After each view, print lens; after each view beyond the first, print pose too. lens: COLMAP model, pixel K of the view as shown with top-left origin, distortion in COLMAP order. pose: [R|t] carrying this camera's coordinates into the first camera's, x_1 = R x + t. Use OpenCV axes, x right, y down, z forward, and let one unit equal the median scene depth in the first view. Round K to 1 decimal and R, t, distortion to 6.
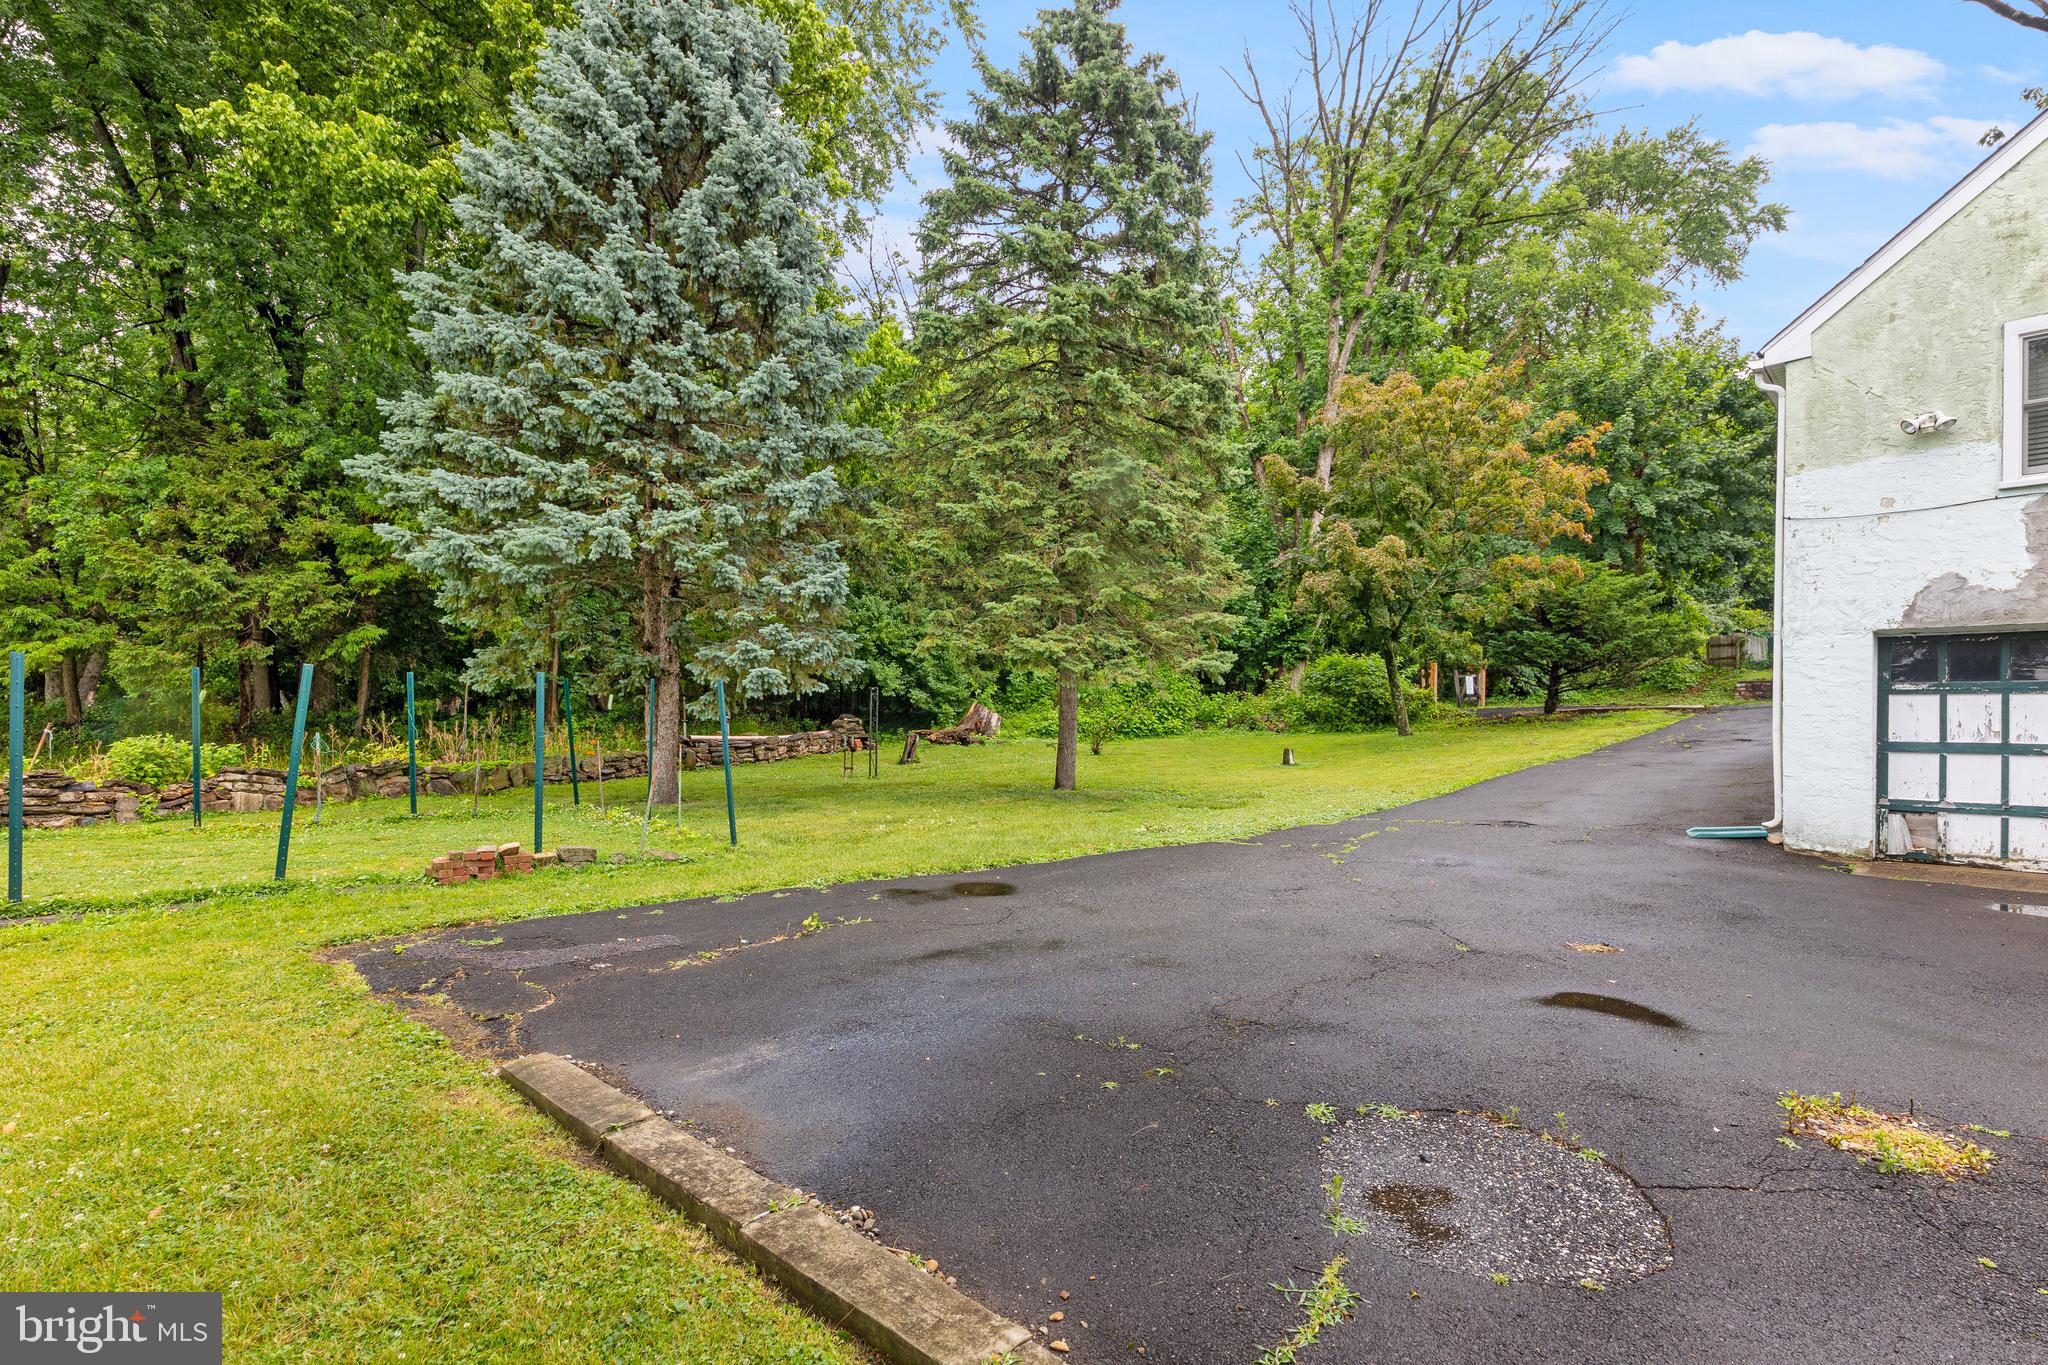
lens RADIAL K [[974.4, 0, 1017.5], [0, 974.4, 716.4], [0, 0, 1]] dist [-0.002656, 0.002104]
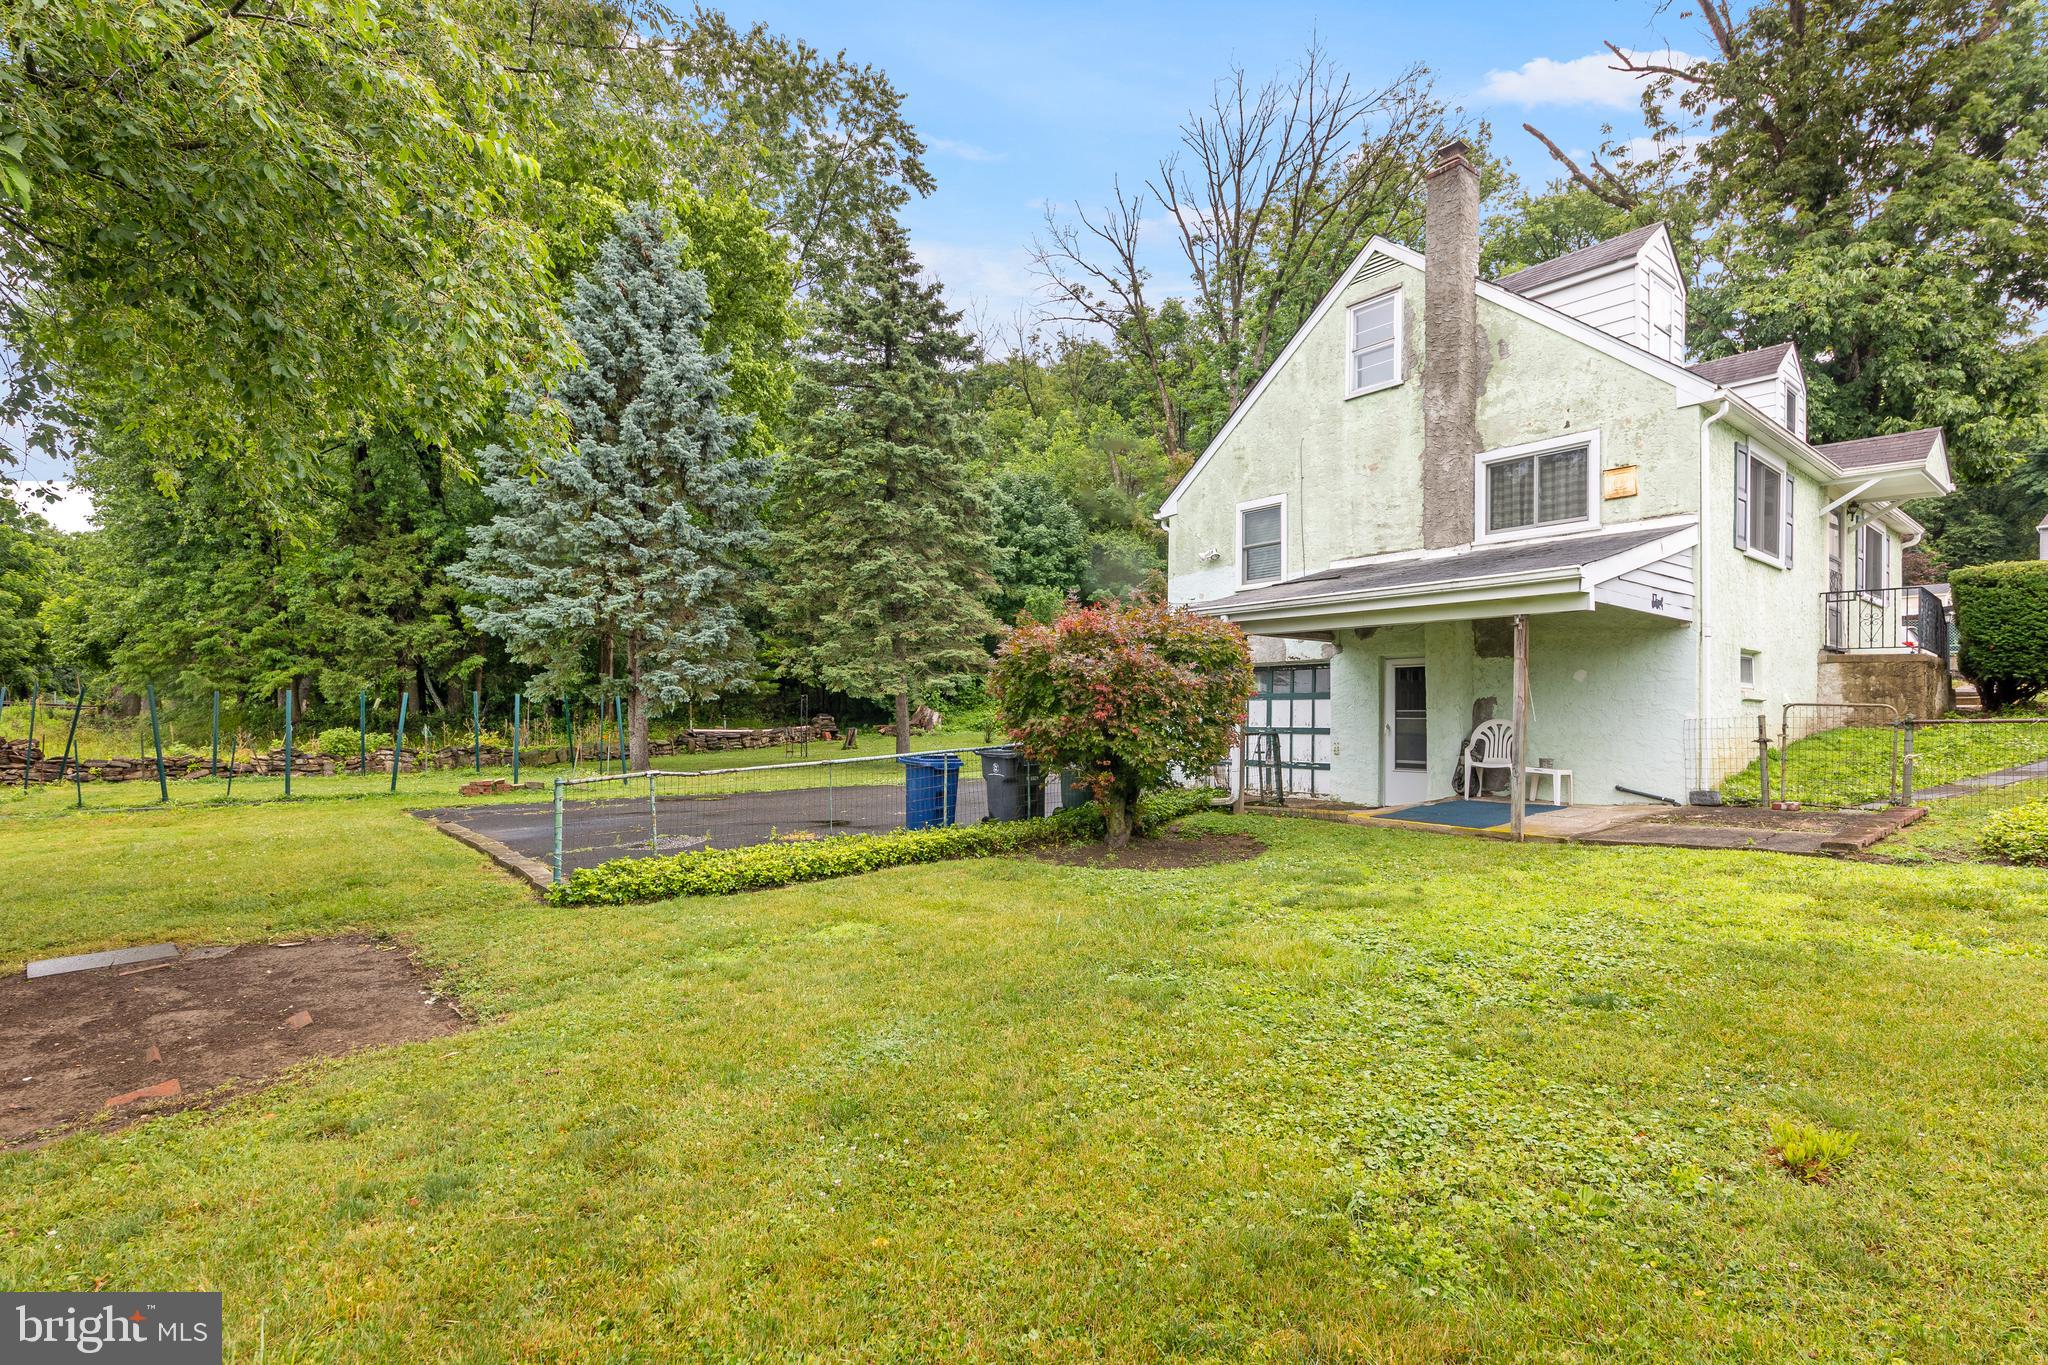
lens RADIAL K [[974.4, 0, 1028.0], [0, 974.4, 708.1], [0, 0, 1]] dist [-0.002656, 0.002104]
pose [[0.993031, -0.005288, -0.117731, 0.512881], [0.004504, 0.999966, -0.006924, 0.001379], [0.117763, 0.006345, 0.993021, -0.561938]]
